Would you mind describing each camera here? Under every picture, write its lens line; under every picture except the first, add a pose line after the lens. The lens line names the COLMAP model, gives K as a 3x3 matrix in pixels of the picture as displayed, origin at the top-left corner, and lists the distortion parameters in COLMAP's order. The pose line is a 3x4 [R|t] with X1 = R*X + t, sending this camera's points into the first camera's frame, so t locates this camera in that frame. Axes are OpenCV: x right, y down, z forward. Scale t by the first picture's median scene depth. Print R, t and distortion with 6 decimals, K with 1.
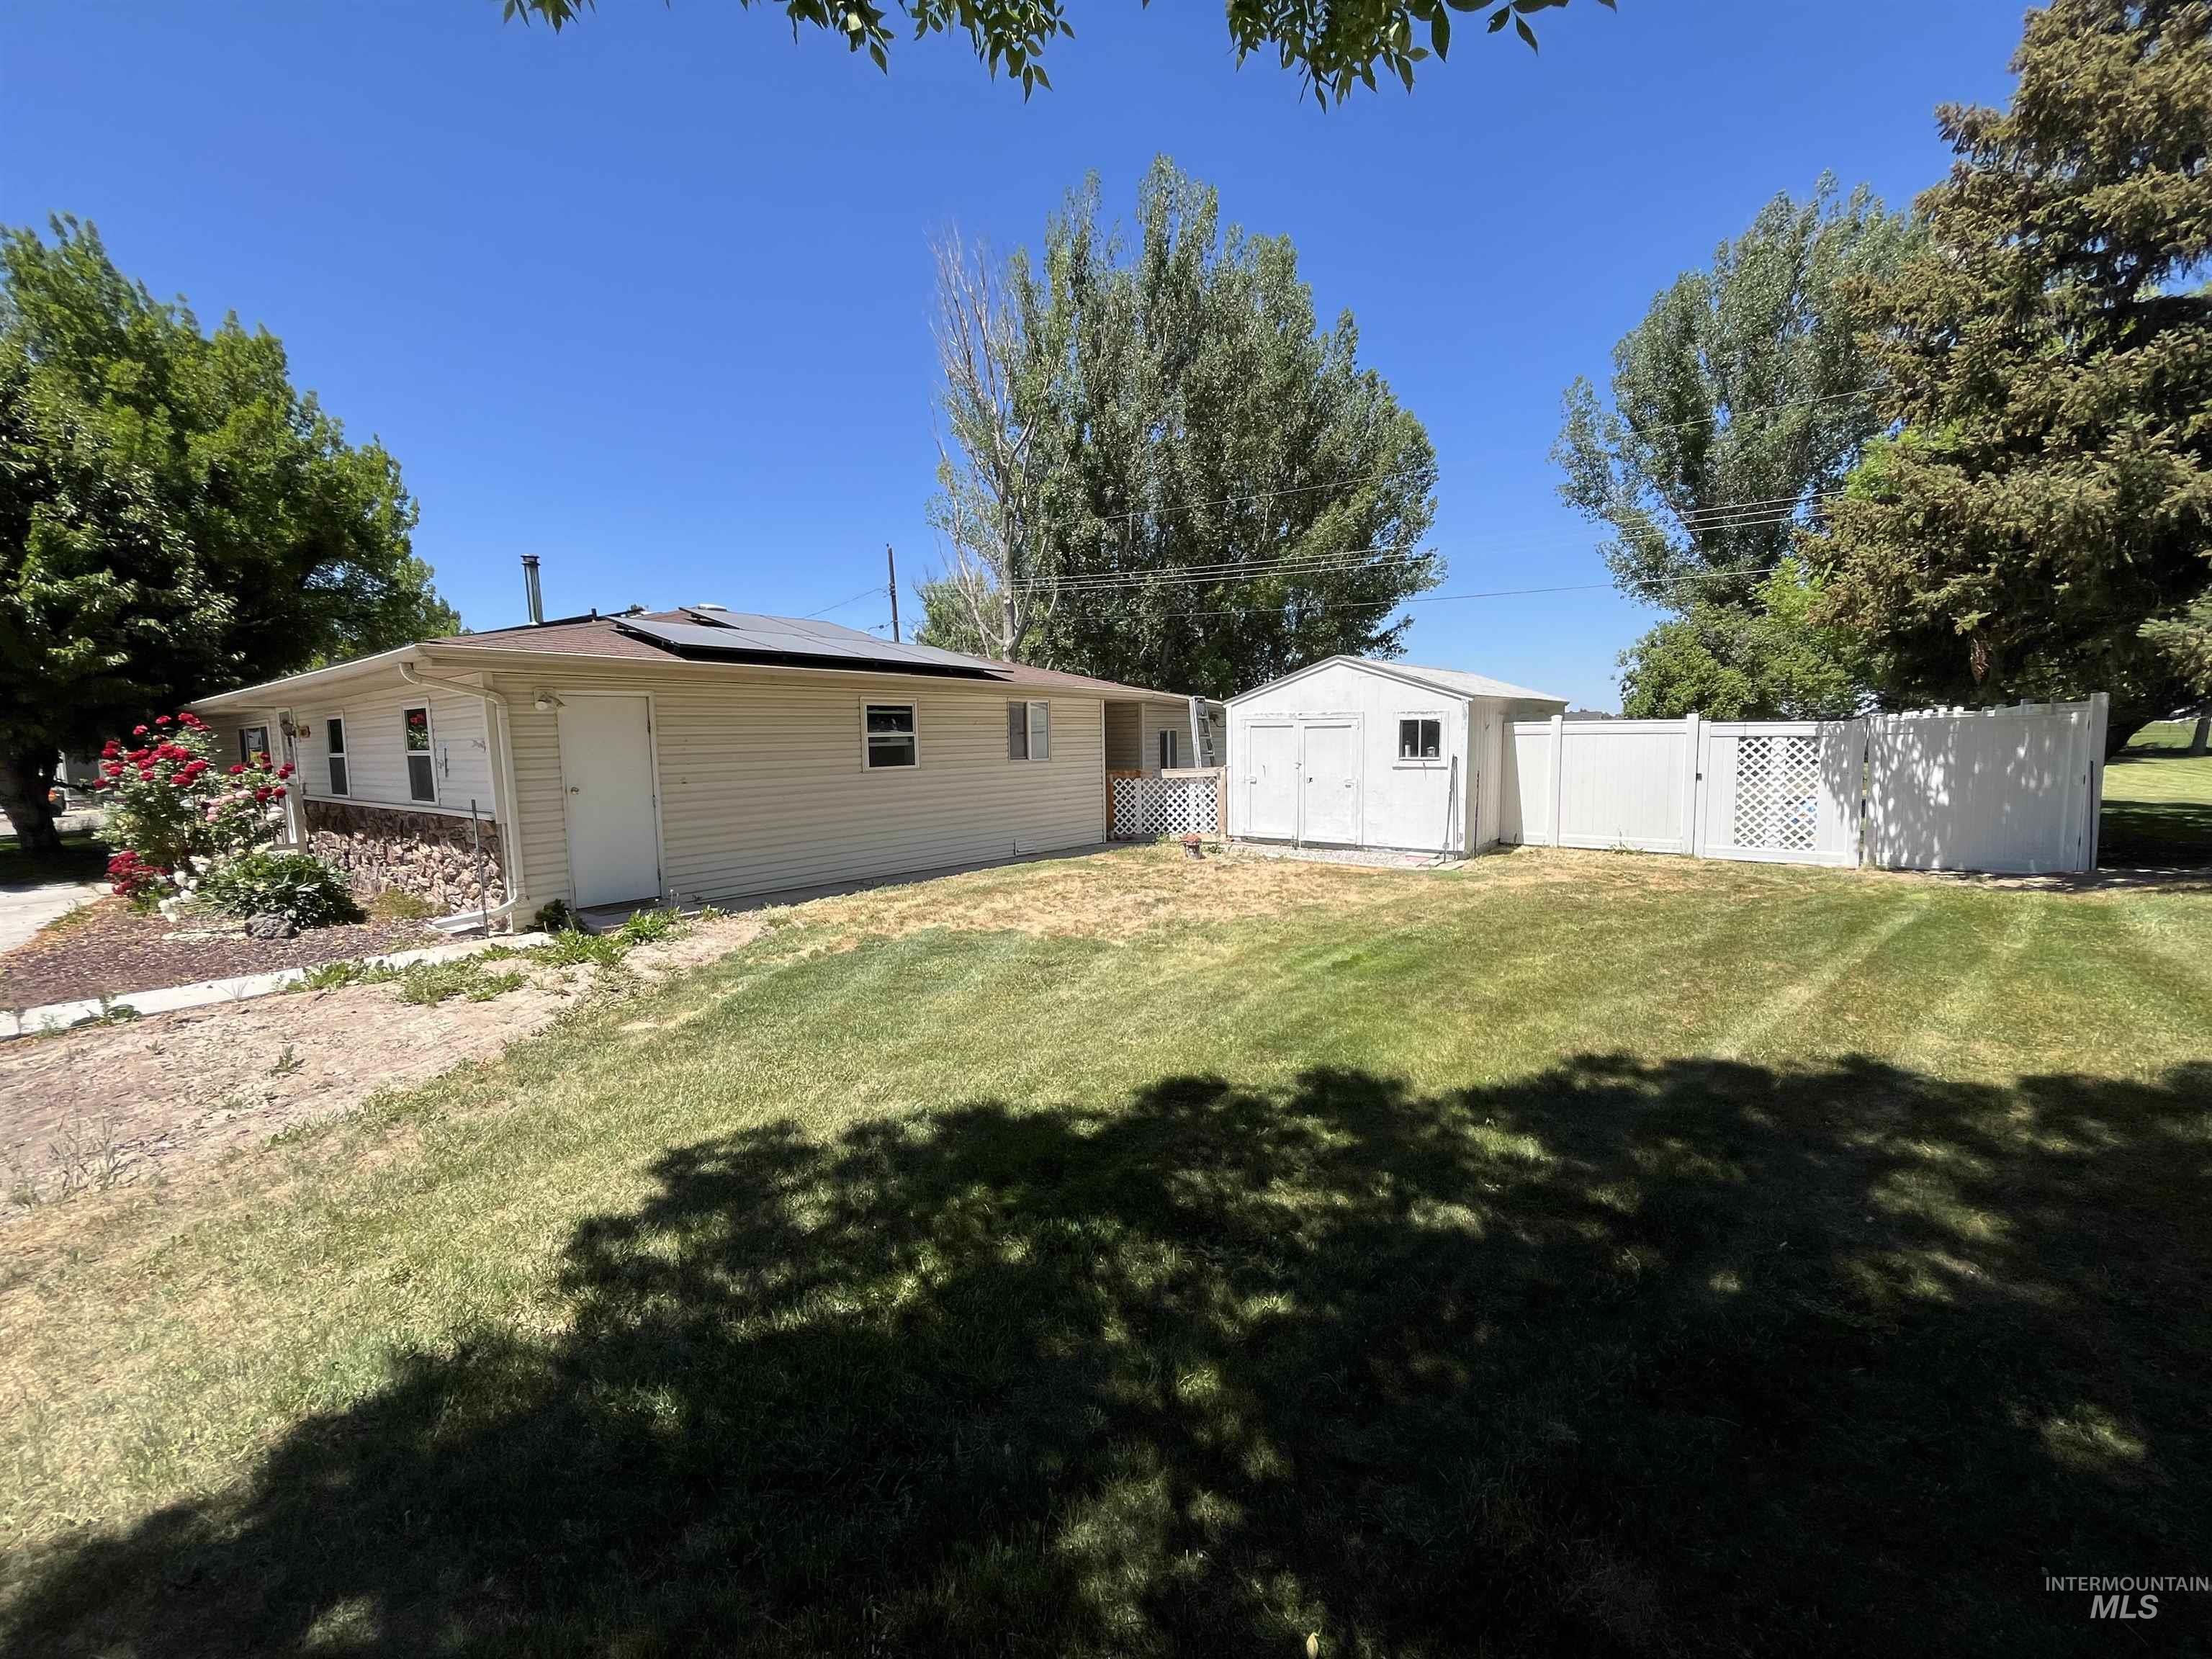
lens RADIAL K [[897.9, 0, 1114.7], [0, 897.9, 828.2], [0, 0, 1]] dist [-0.008779, -0.000271]
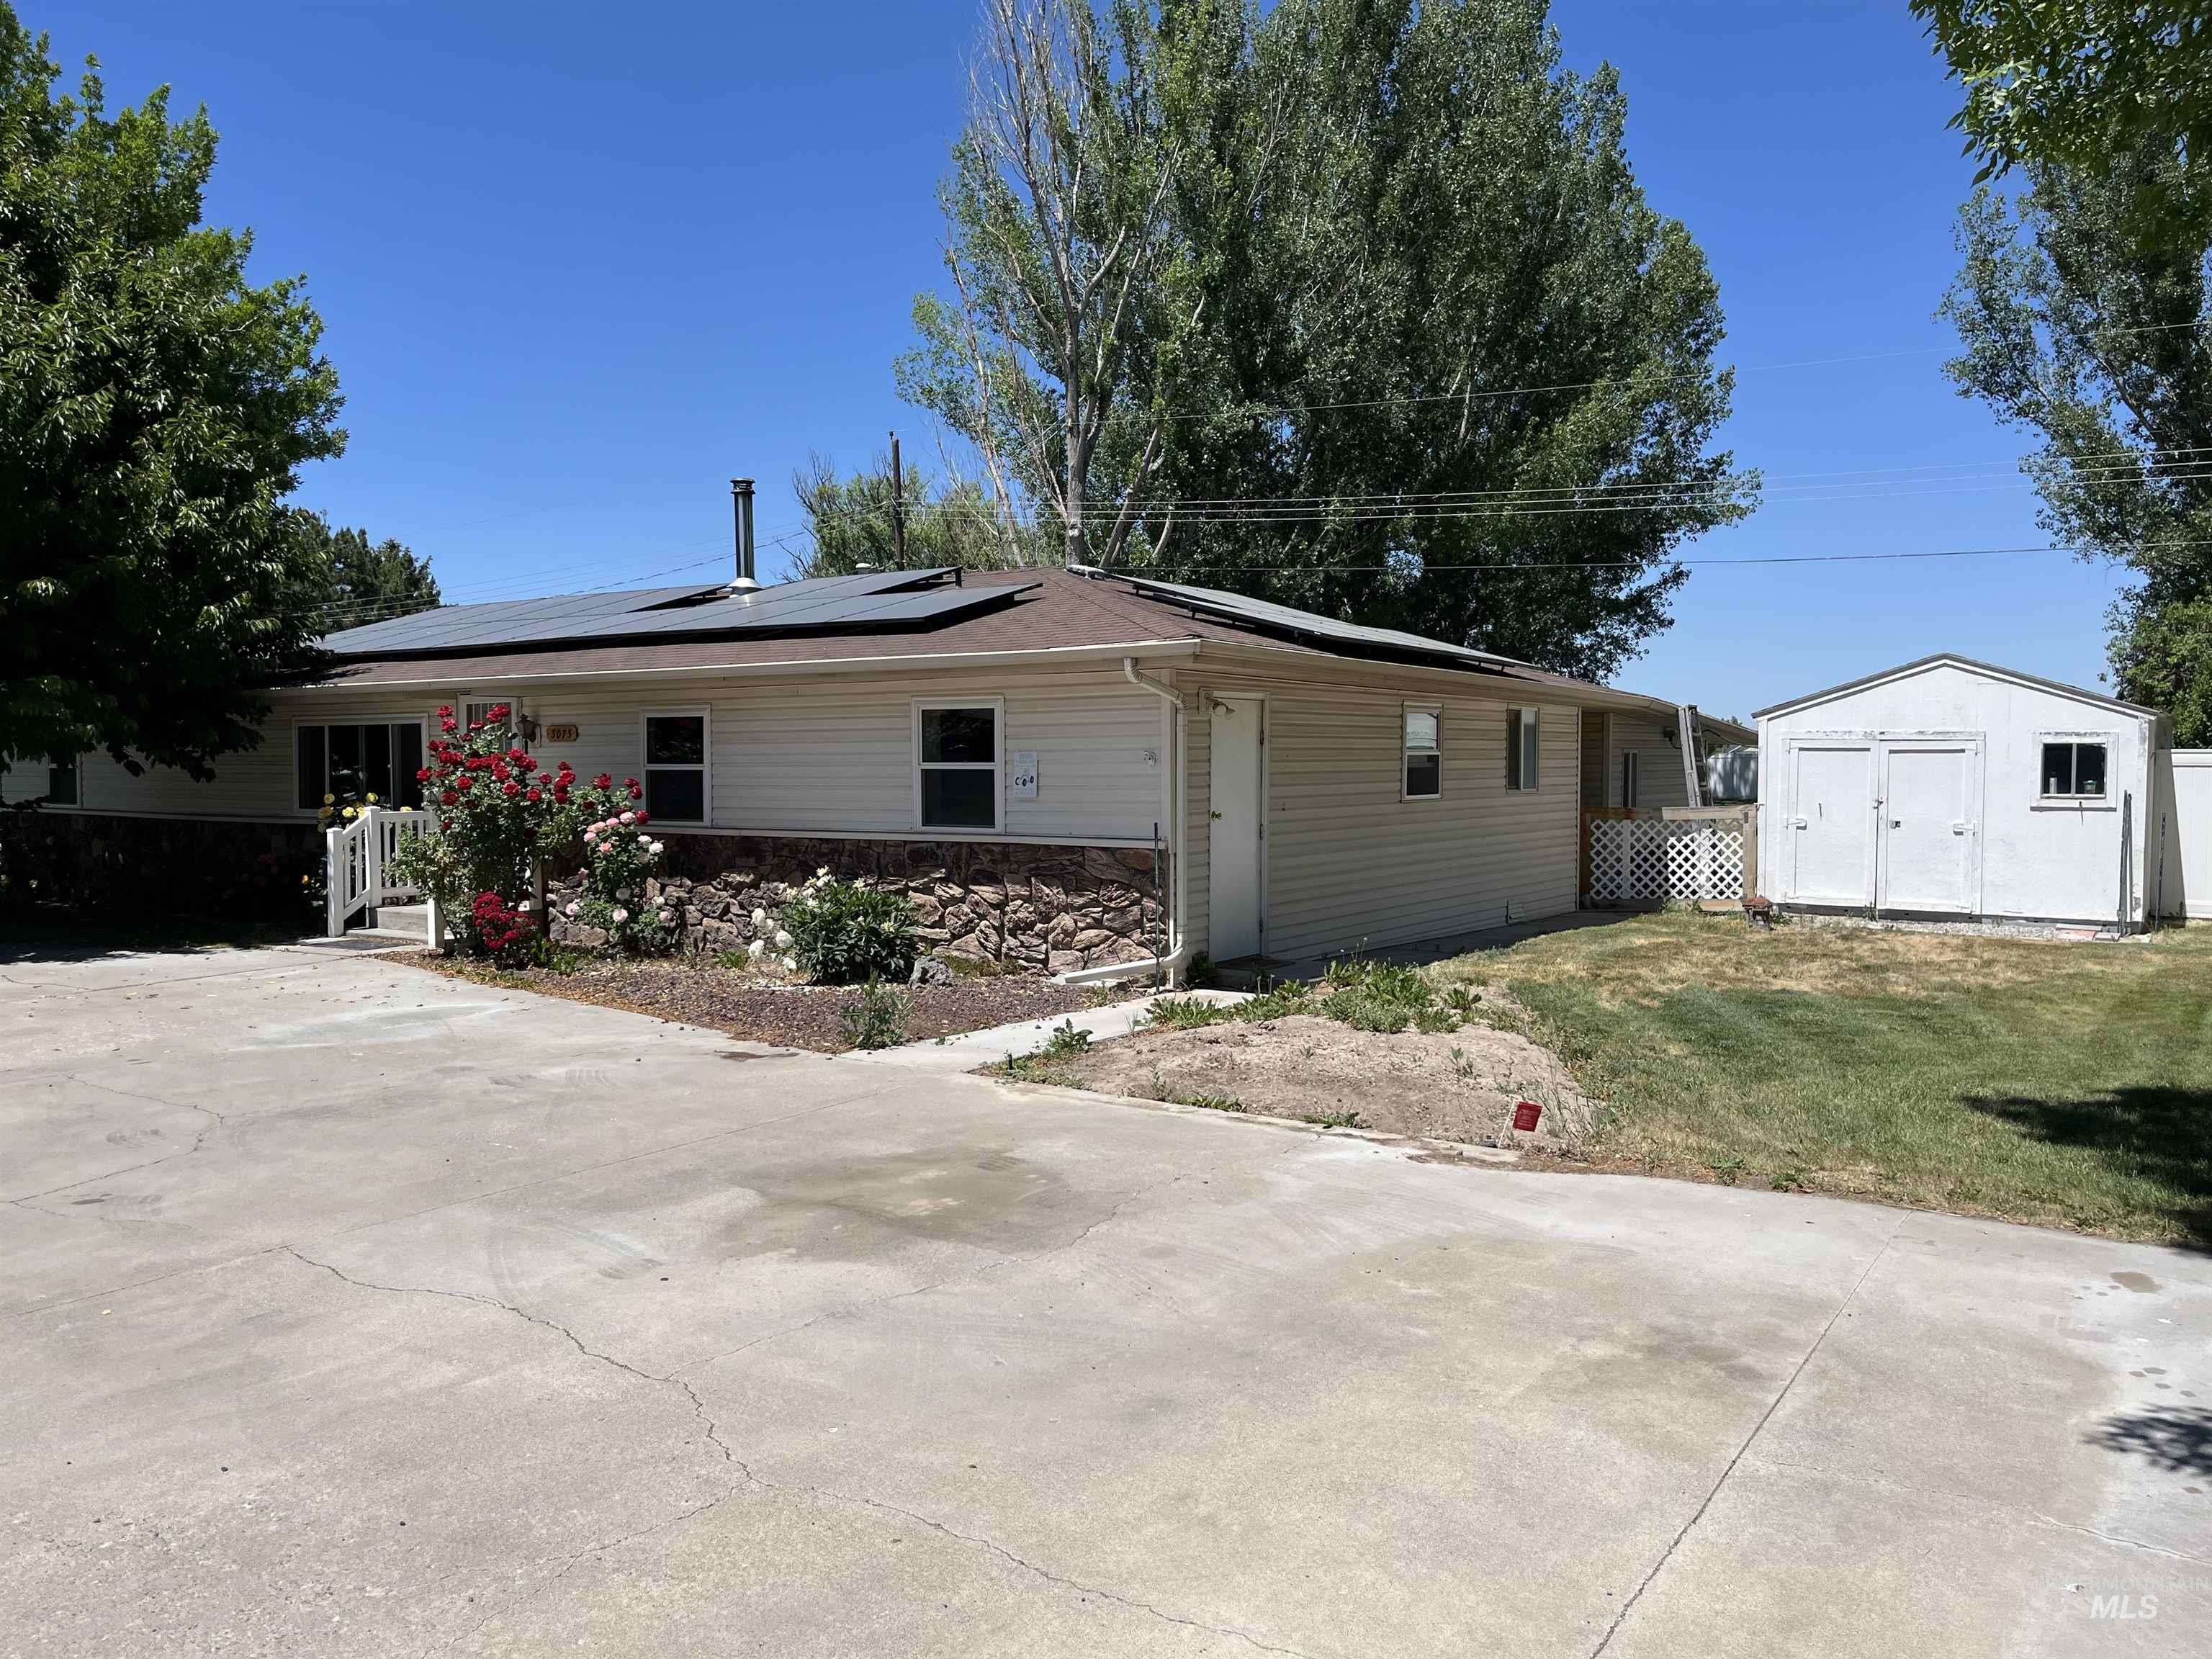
lens RADIAL K [[1676.4, 0, 1095.5], [0, 1676.4, 837.0], [0, 0, 1]] dist [-0.007212, -0.007561]
pose [[0.998646, 0.014711, 0.049895, -0.447797], [-0.011868, 0.998315, -0.056795, 0.036474], [-0.050646, 0.056126, 0.997138, -0.276319]]
